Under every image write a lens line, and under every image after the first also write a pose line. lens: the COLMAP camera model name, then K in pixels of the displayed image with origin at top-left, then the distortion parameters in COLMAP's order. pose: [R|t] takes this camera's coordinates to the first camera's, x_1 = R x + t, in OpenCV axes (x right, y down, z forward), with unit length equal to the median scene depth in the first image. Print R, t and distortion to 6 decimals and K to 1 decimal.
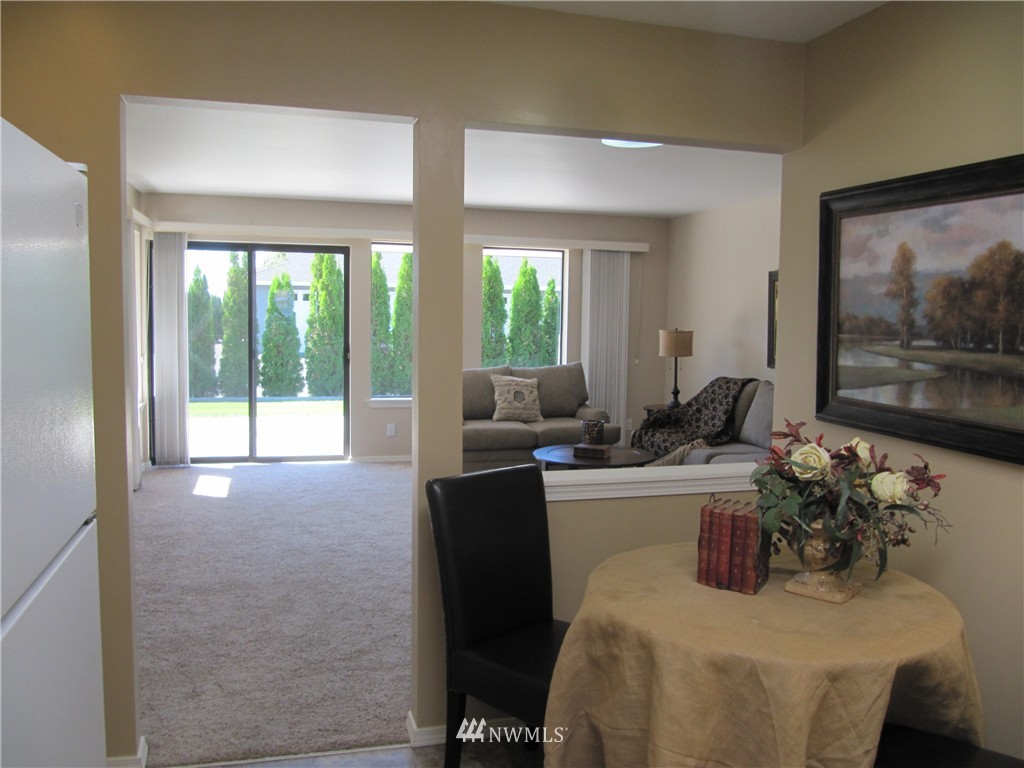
lens RADIAL K [[836.9, 0, 505.2], [0, 836.9, 384.5], [0, 0, 1]] dist [-0.063704, 0.031092]
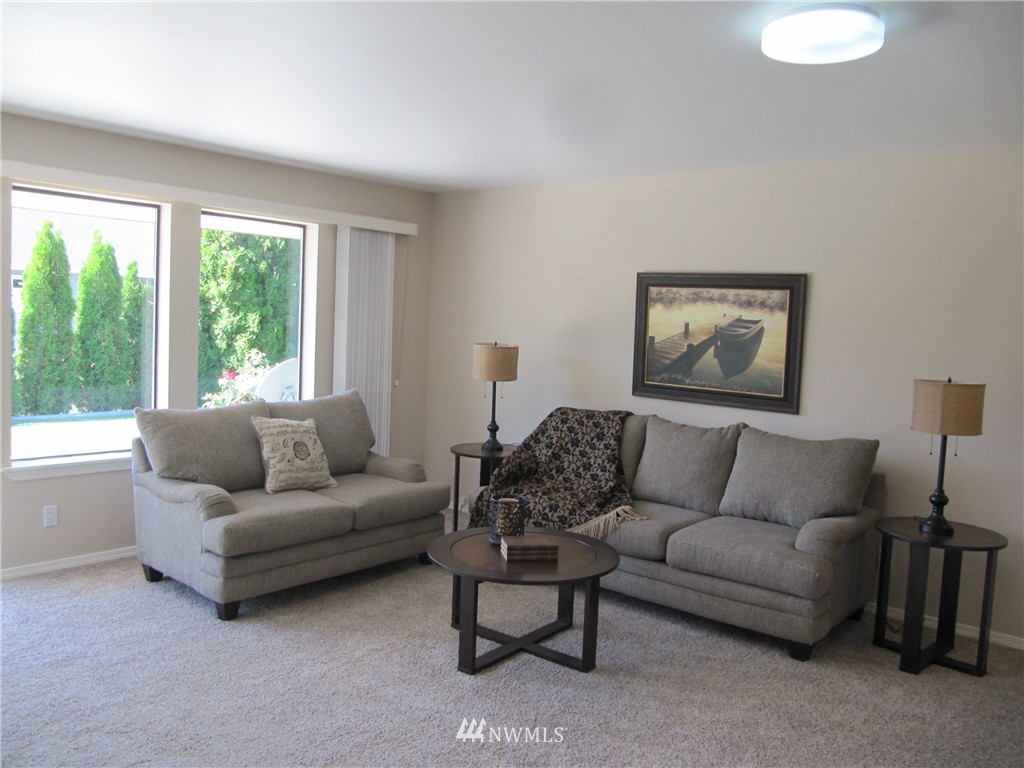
lens RADIAL K [[836.9, 0, 501.2], [0, 836.9, 381.4], [0, 0, 1]] dist [-0.063704, 0.031092]
pose [[0.830298, -0.024344, 0.556787, -0.300815], [0.018732, 0.999700, 0.015775, -0.065295], [-0.557004, -0.002668, 0.830505, 0.561888]]
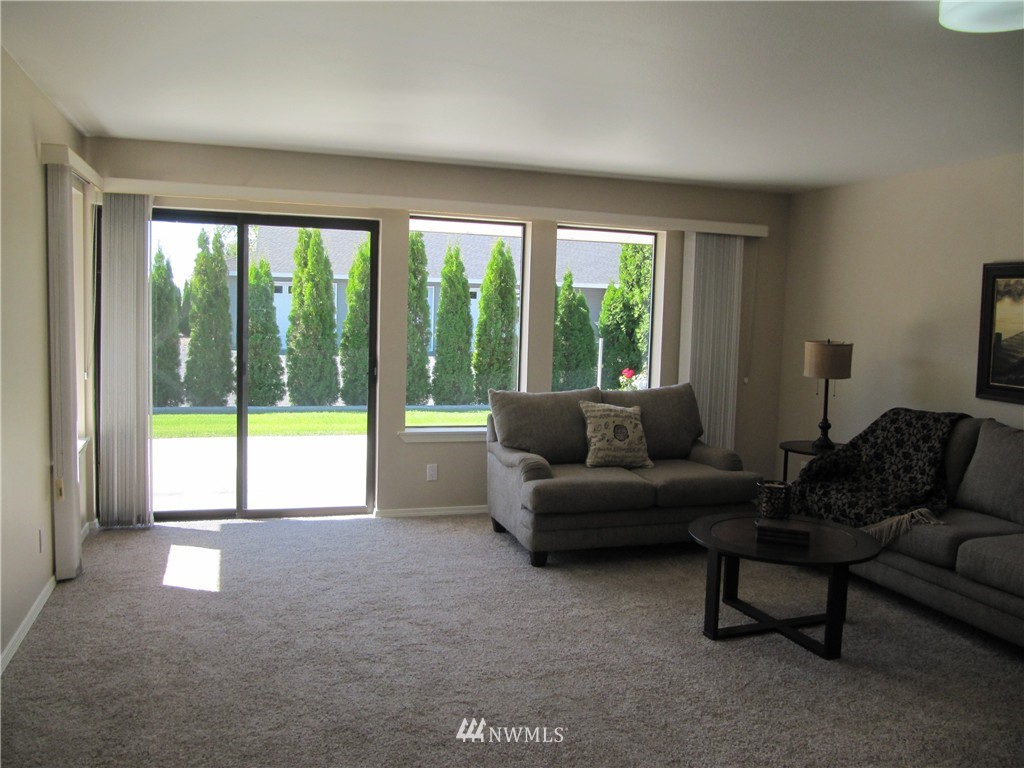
lens RADIAL K [[836.9, 0, 502.1], [0, 836.9, 383.7], [0, 0, 1]] dist [-0.063704, 0.031092]
pose [[0.999070, 0.008414, 0.042294, -0.167077], [-0.008641, 0.999949, 0.005193, -0.043956], [-0.042248, -0.005554, 0.999092, 0.414307]]
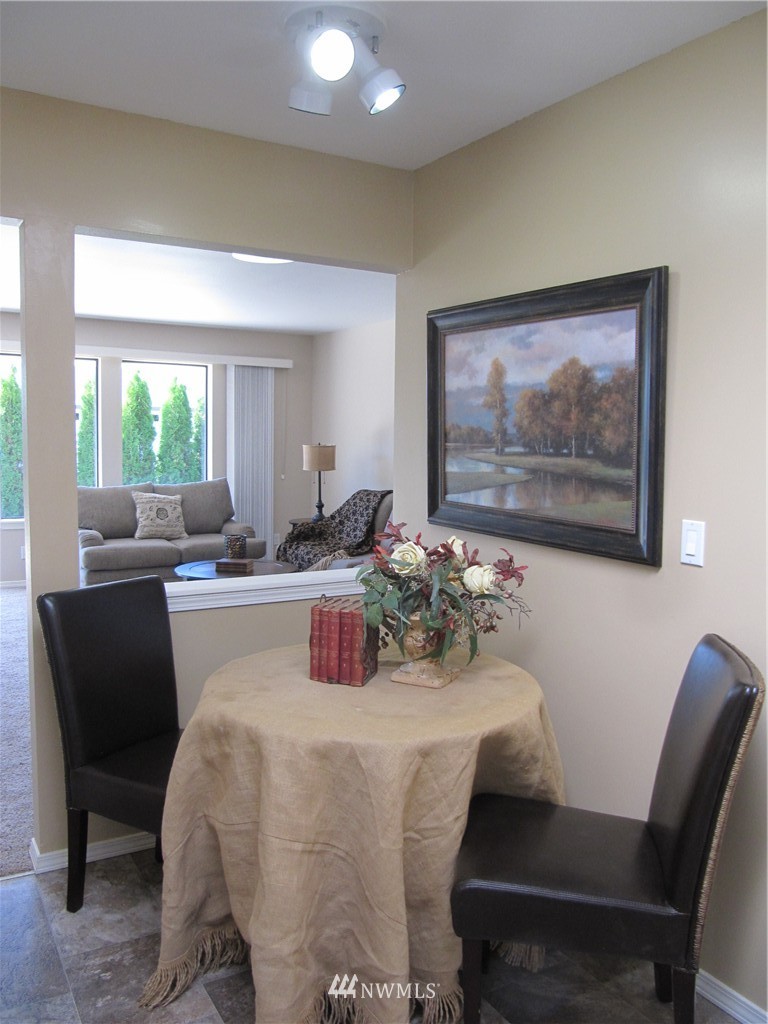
lens RADIAL K [[836.9, 0, 392.3], [0, 836.9, 508.8], [0, 0, 1]] dist [-0.063704, 0.031092]
pose [[0.963776, -0.024300, 0.265603, 0.025482], [0.022414, 0.999697, 0.010132, 0.007011], [-0.265769, -0.003812, 0.964029, -0.017046]]
